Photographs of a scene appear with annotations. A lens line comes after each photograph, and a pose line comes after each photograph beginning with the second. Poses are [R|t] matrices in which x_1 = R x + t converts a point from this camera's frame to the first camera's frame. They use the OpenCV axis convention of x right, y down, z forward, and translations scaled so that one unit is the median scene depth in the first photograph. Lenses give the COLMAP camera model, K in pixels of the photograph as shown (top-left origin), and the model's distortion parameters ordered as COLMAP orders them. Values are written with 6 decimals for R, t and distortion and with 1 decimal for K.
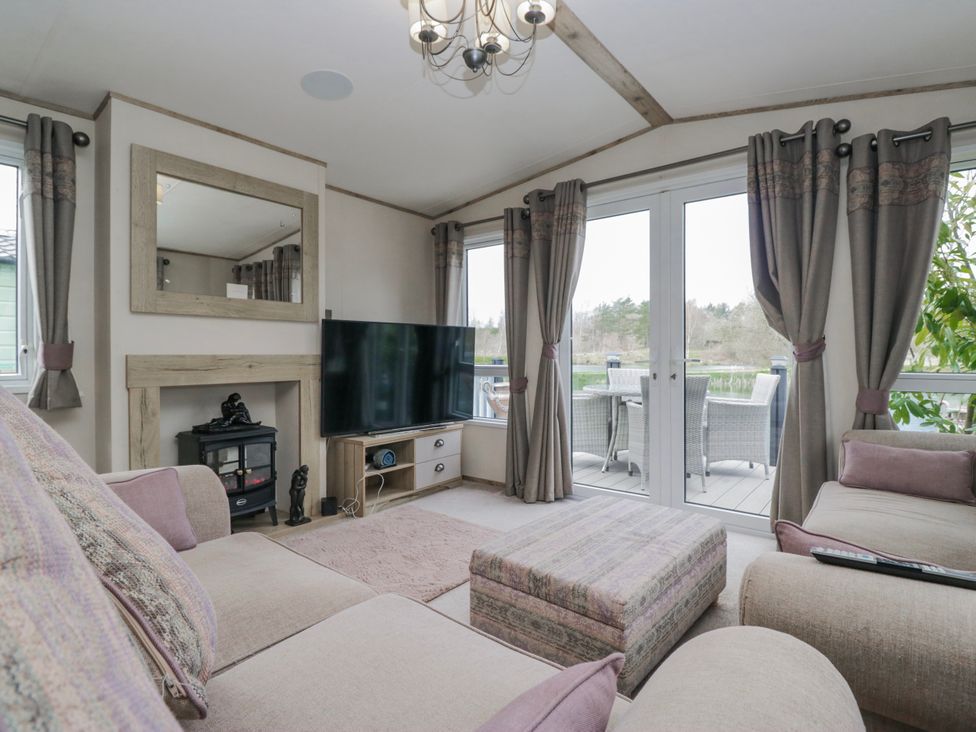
lens RADIAL K [[508.9, 0, 490.0], [0, 508.9, 357.6], [0, 0, 1]] dist [0.001398, -0.014869]
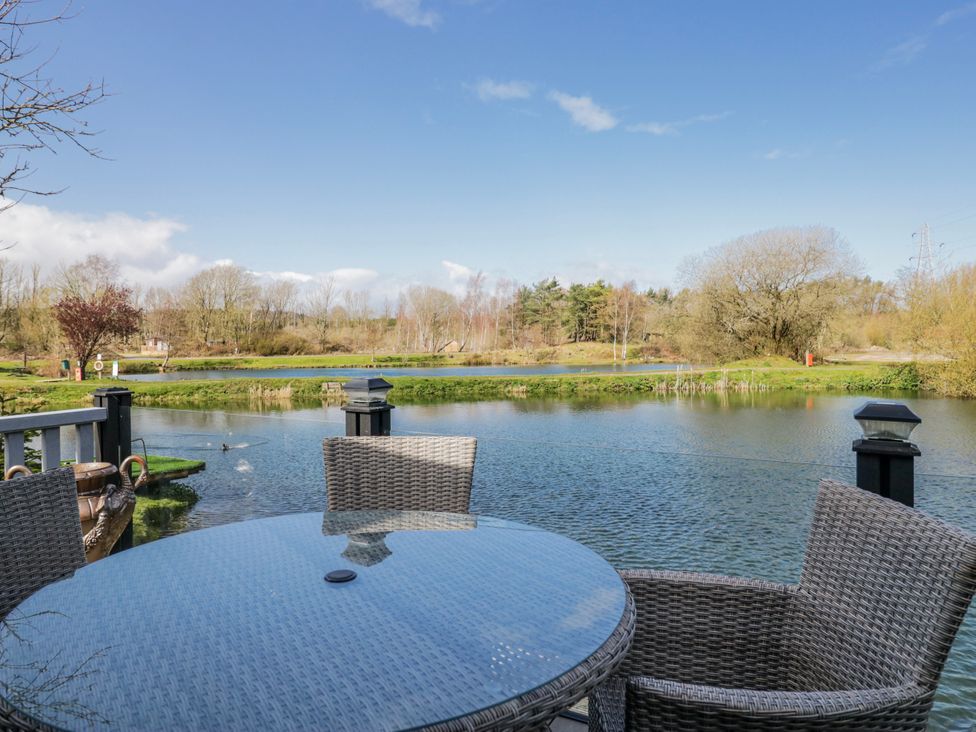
lens RADIAL K [[629.7, 0, 486.4], [0, 629.7, 355.5], [0, 0, 1]] dist [0.000777, -0.005022]
pose [[0.988389, -0.010629, 0.151570, 0.568282], [0.010641, 0.999943, 0.000729, -0.056280], [-0.151570, 0.000892, 0.988446, 1.283603]]
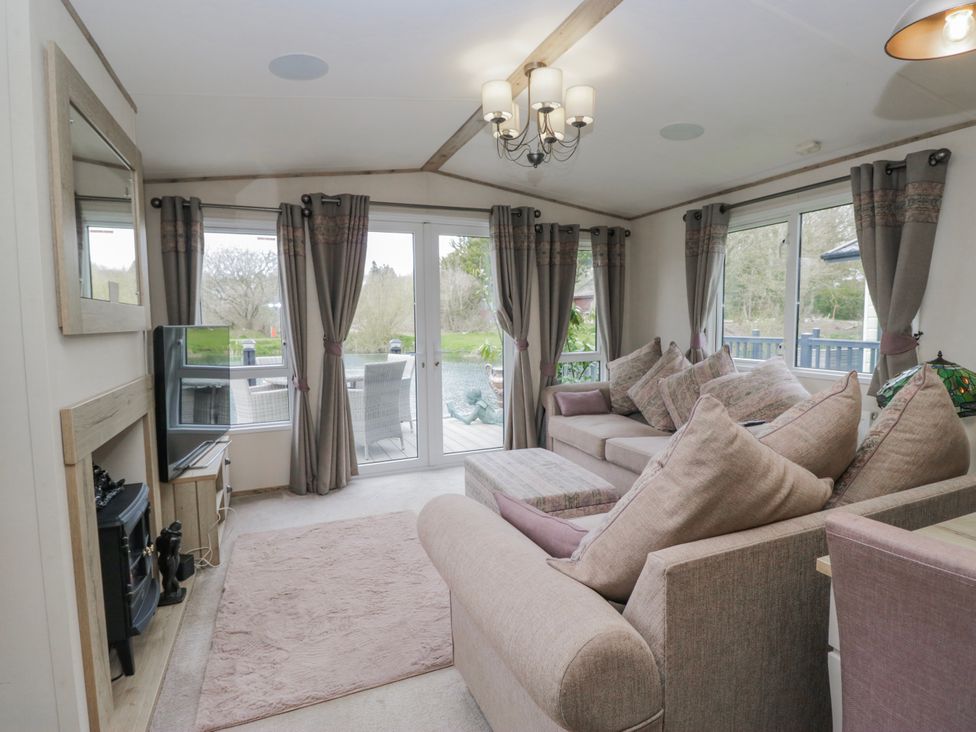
lens RADIAL K [[508.9, 0, 490.0], [0, 508.9, 357.6], [0, 0, 1]] dist [0.001398, -0.014869]
pose [[0.491837, -0.070405, 0.867836, -0.840144], [0.019284, 0.997362, 0.069984, -0.081963], [-0.870474, -0.017685, 0.491897, 0.245695]]
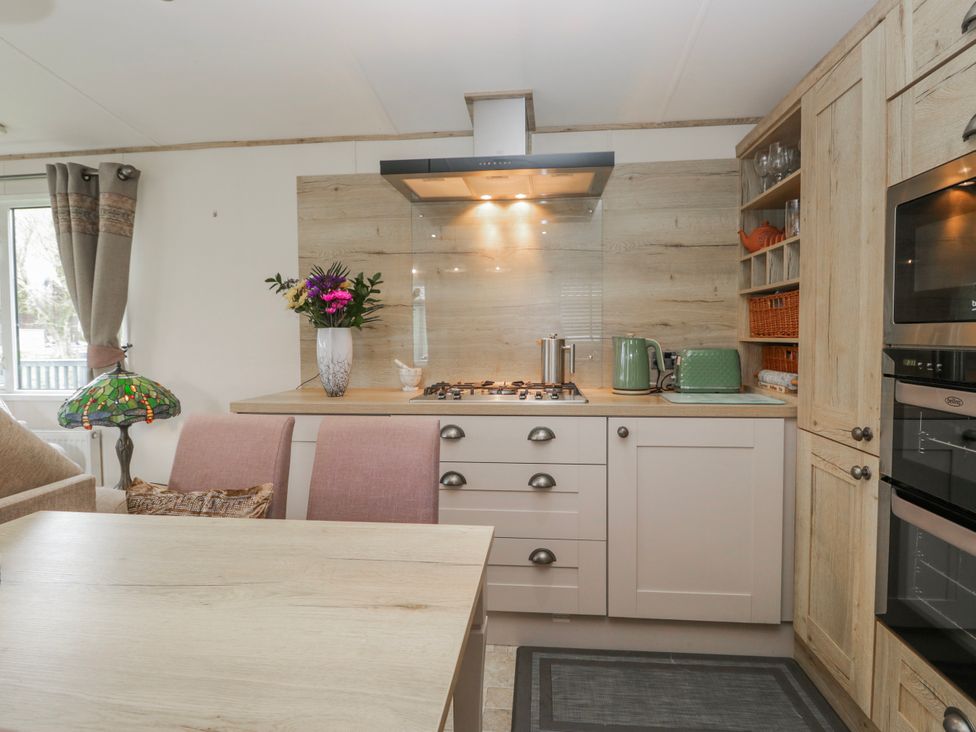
lens RADIAL K [[519.1, 0, 491.9], [0, 519.1, 359.9], [0, 0, 1]] dist [0.002731, -0.016313]
pose [[-0.535034, -0.033944, 0.844148, -0.806398], [0.016148, 0.998599, 0.050390, -0.056229], [-0.844676, 0.040592, -0.533736, -0.050994]]
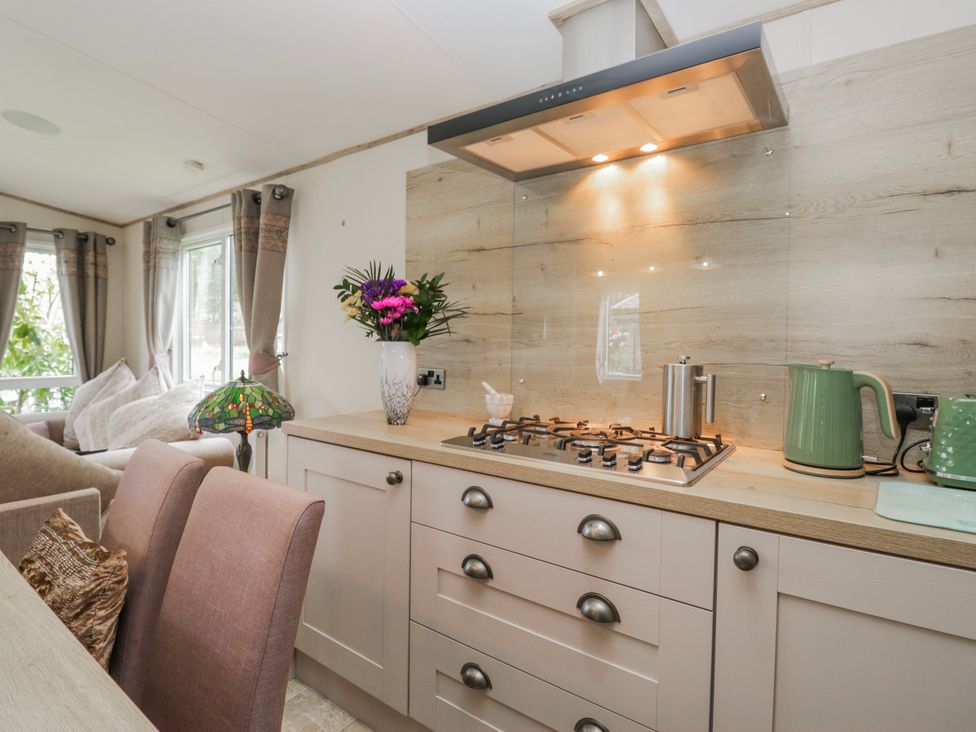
lens RADIAL K [[508.9, 0, 490.0], [0, 508.9, 357.6], [0, 0, 1]] dist [0.001398, -0.014869]
pose [[-0.034613, -0.026672, 0.999045, -0.651464], [-0.001927, 0.999644, 0.026622, -0.066408], [-0.999399, -0.001004, -0.034652, -0.379450]]
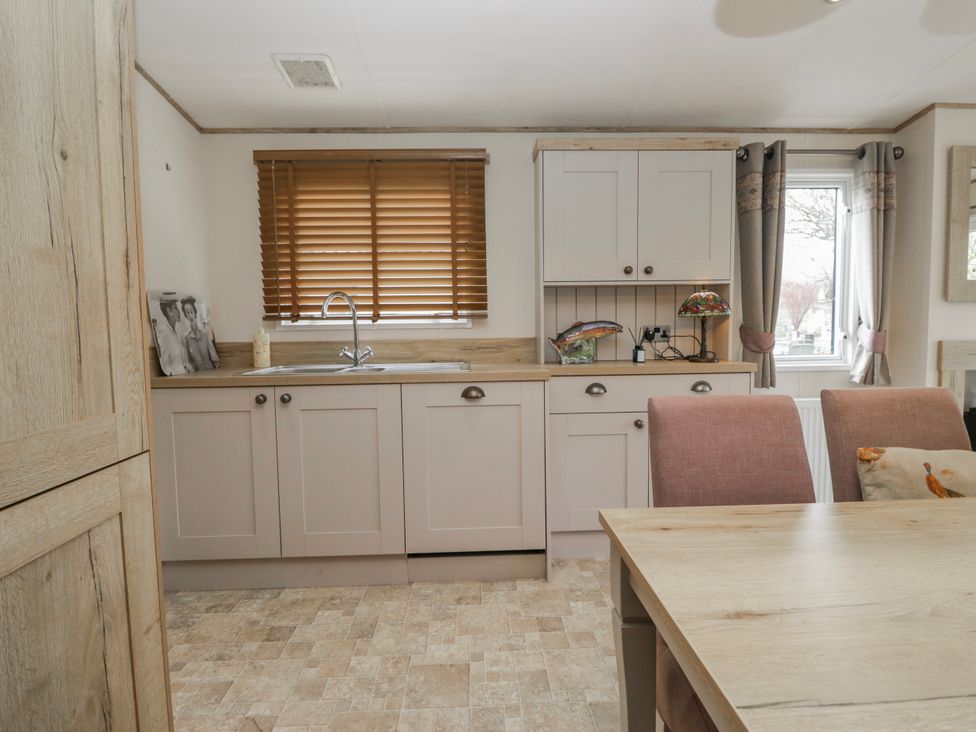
lens RADIAL K [[508.9, 0, 490.0], [0, 508.9, 357.6], [0, 0, 1]] dist [0.001398, -0.014869]
pose [[0.644881, 0.040810, -0.763192, -0.436091], [0.007177, 0.998206, 0.059441, -0.035410], [0.764249, -0.043810, 0.643432, -0.403414]]
